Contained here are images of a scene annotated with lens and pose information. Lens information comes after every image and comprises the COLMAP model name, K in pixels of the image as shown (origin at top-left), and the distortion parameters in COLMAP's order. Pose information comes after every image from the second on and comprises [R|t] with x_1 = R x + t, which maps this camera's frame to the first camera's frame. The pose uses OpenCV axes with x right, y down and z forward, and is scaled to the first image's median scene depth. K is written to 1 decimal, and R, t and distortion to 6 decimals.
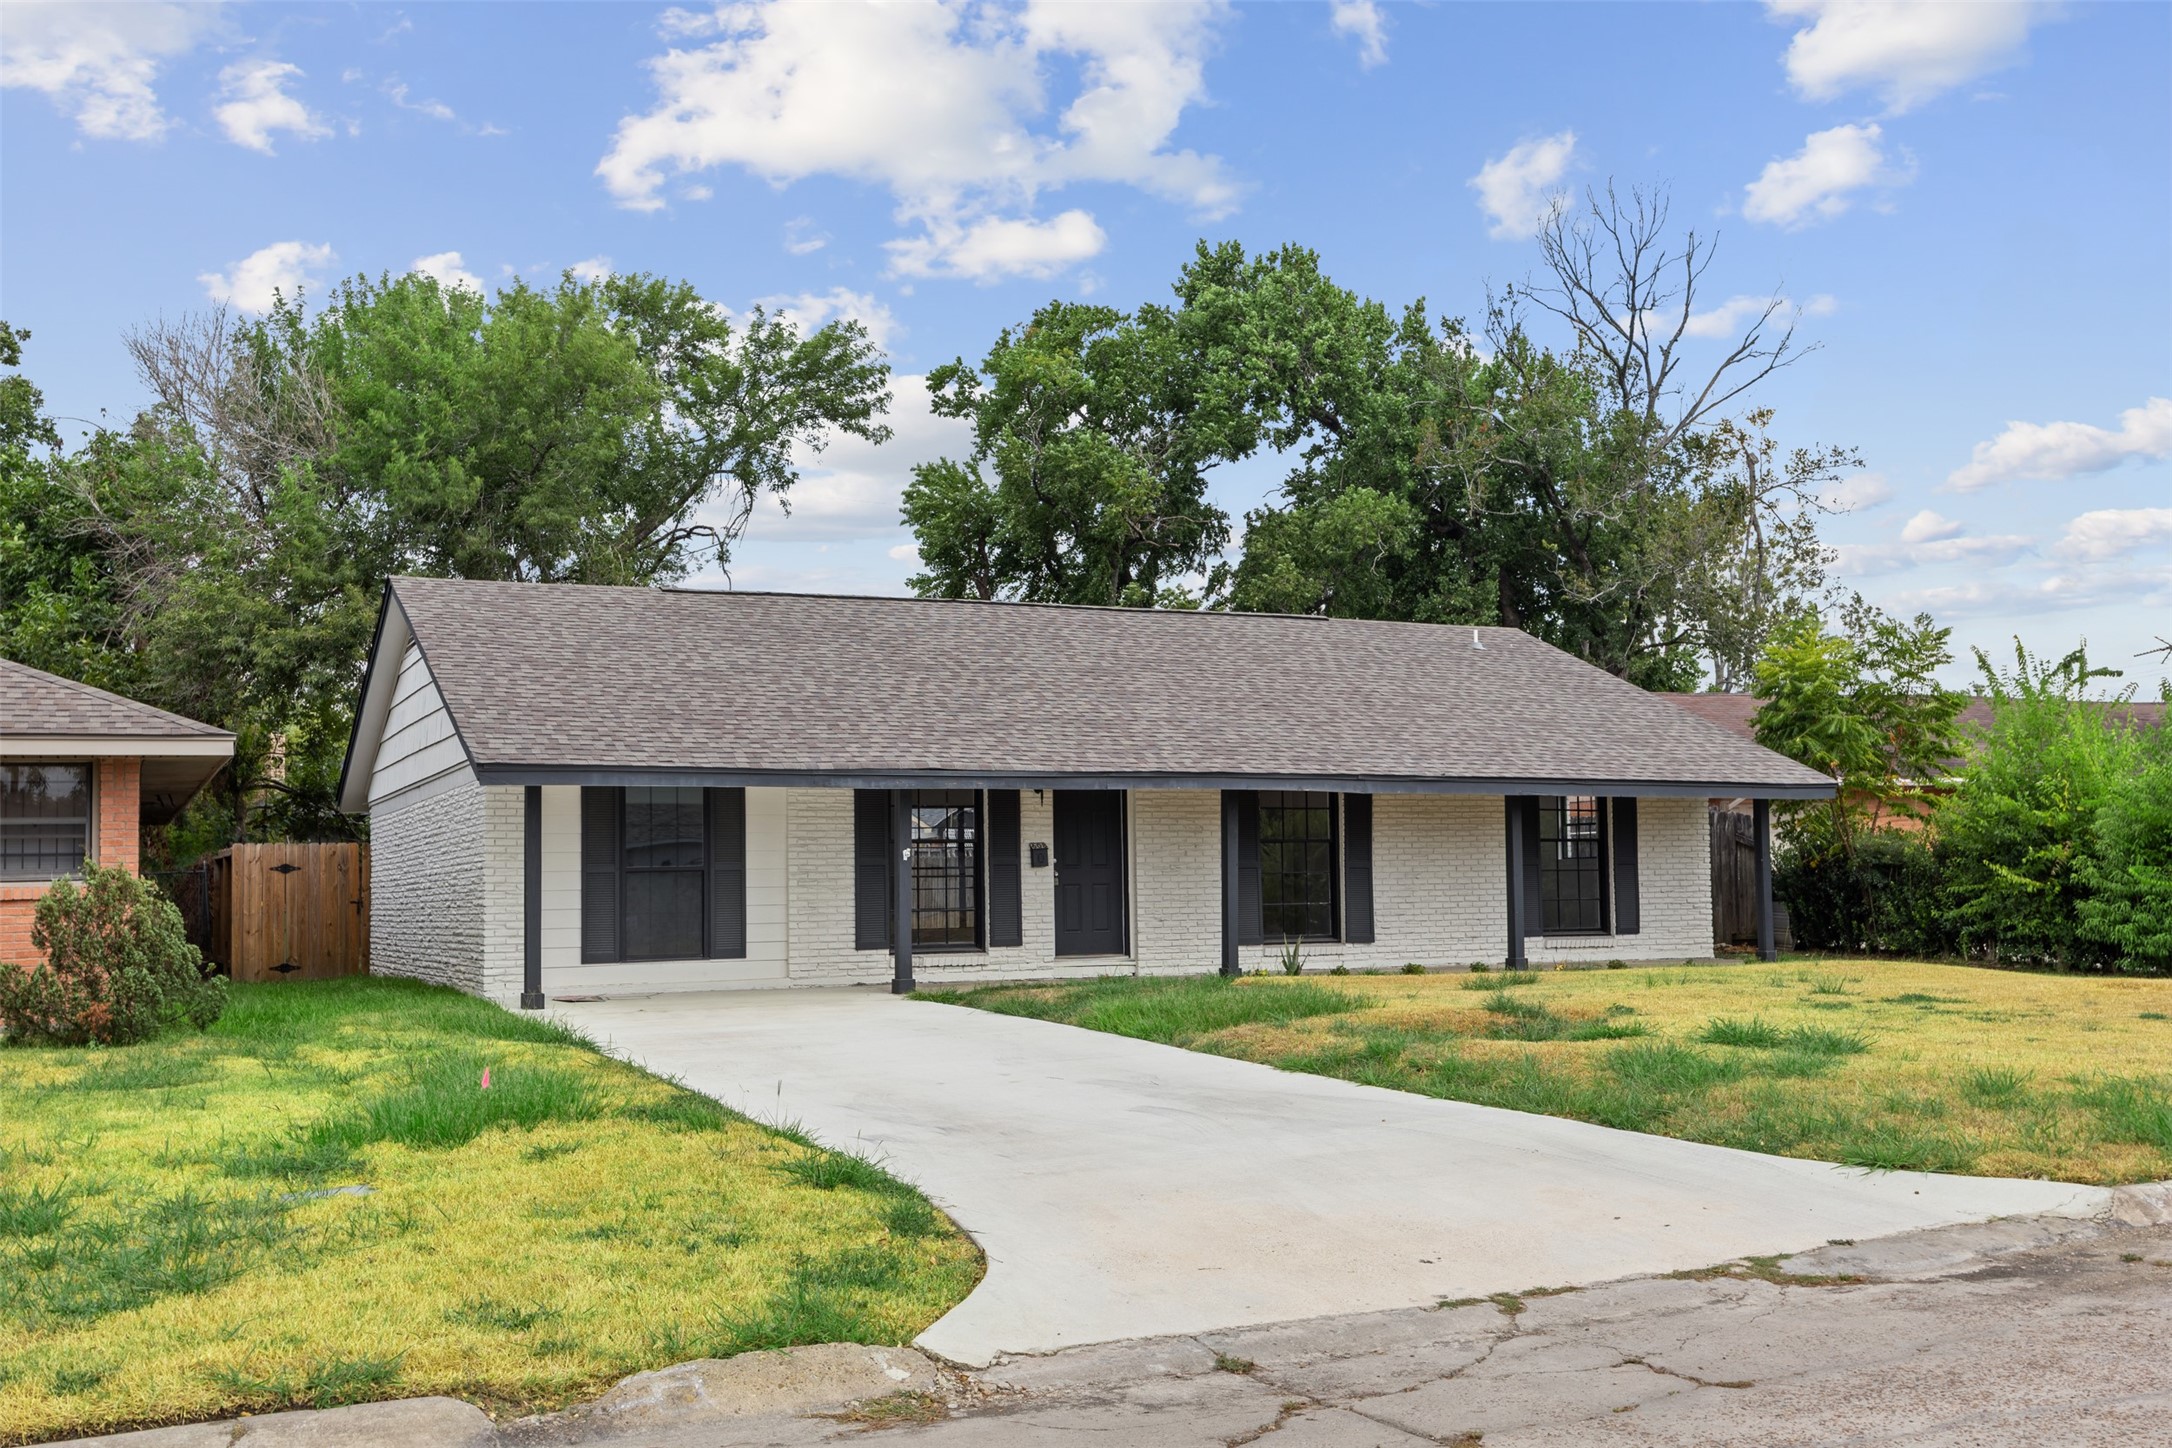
lens RADIAL K [[2181.8, 0, 1086.0], [0, 2181.8, 724.0], [0, 0, 1]] dist [-0.135381, 0.419519]
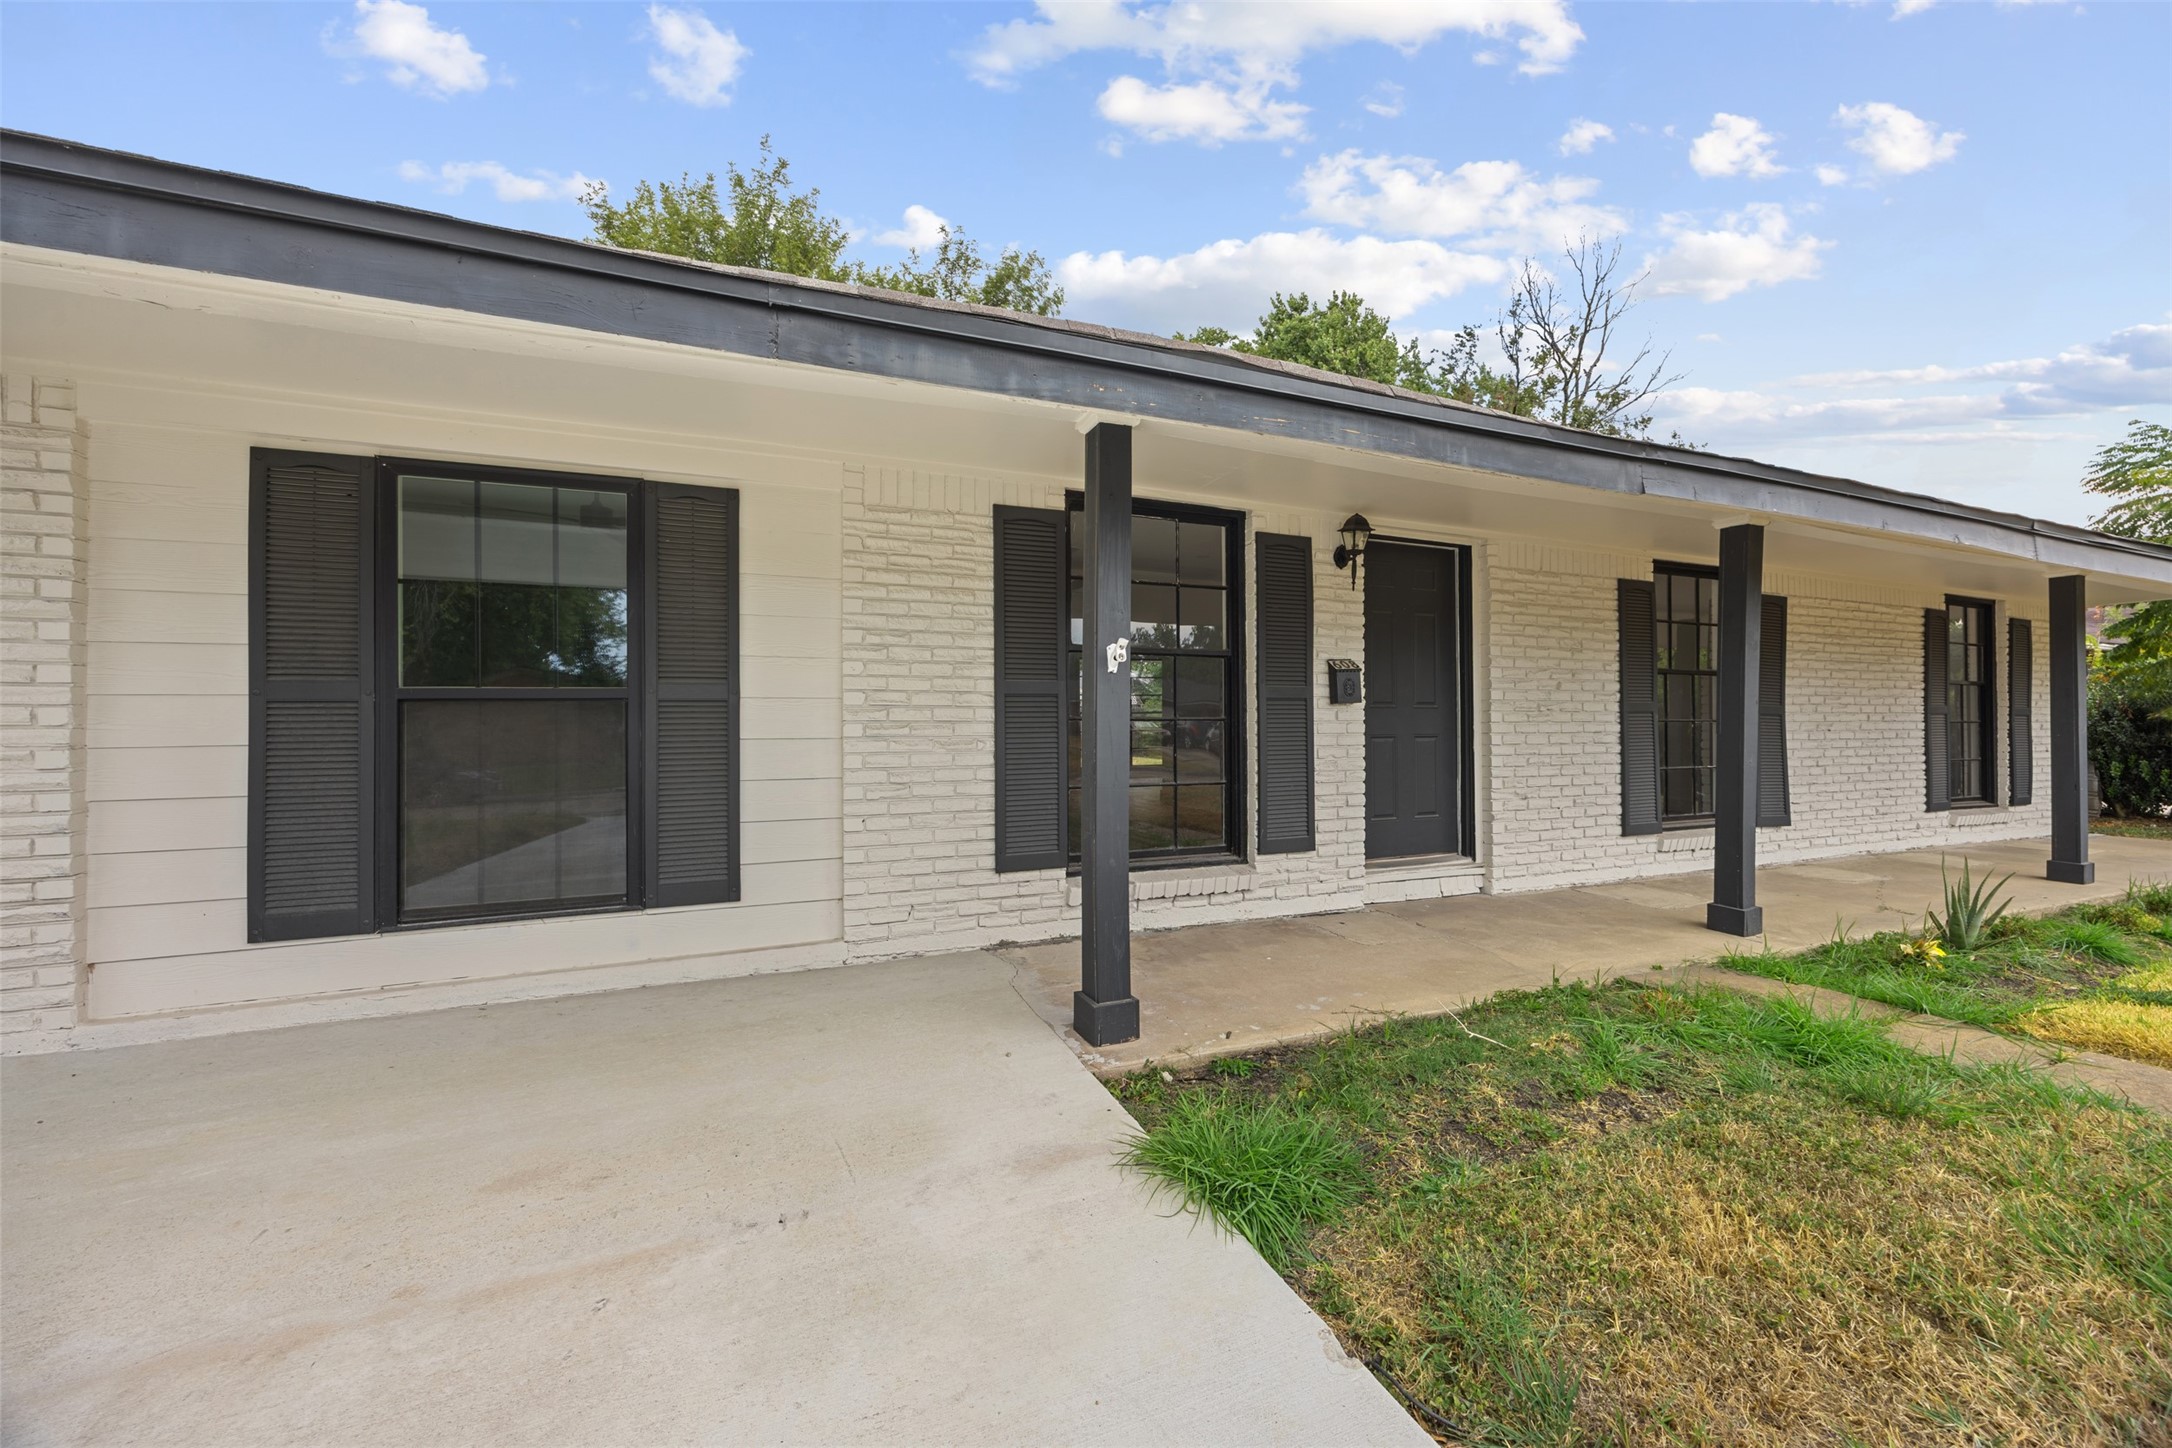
lens RADIAL K [[823.1, 0, 1092.8], [0, 823.1, 715.9], [0, 0, 1]] dist [-0.001695, 0.000084]
pose [[0.998433, 0.008368, -0.055337, -0.069013], [-0.004976, 0.998116, 0.061157, 0.053971], [0.055745, -0.060786, 0.996593, 0.757111]]
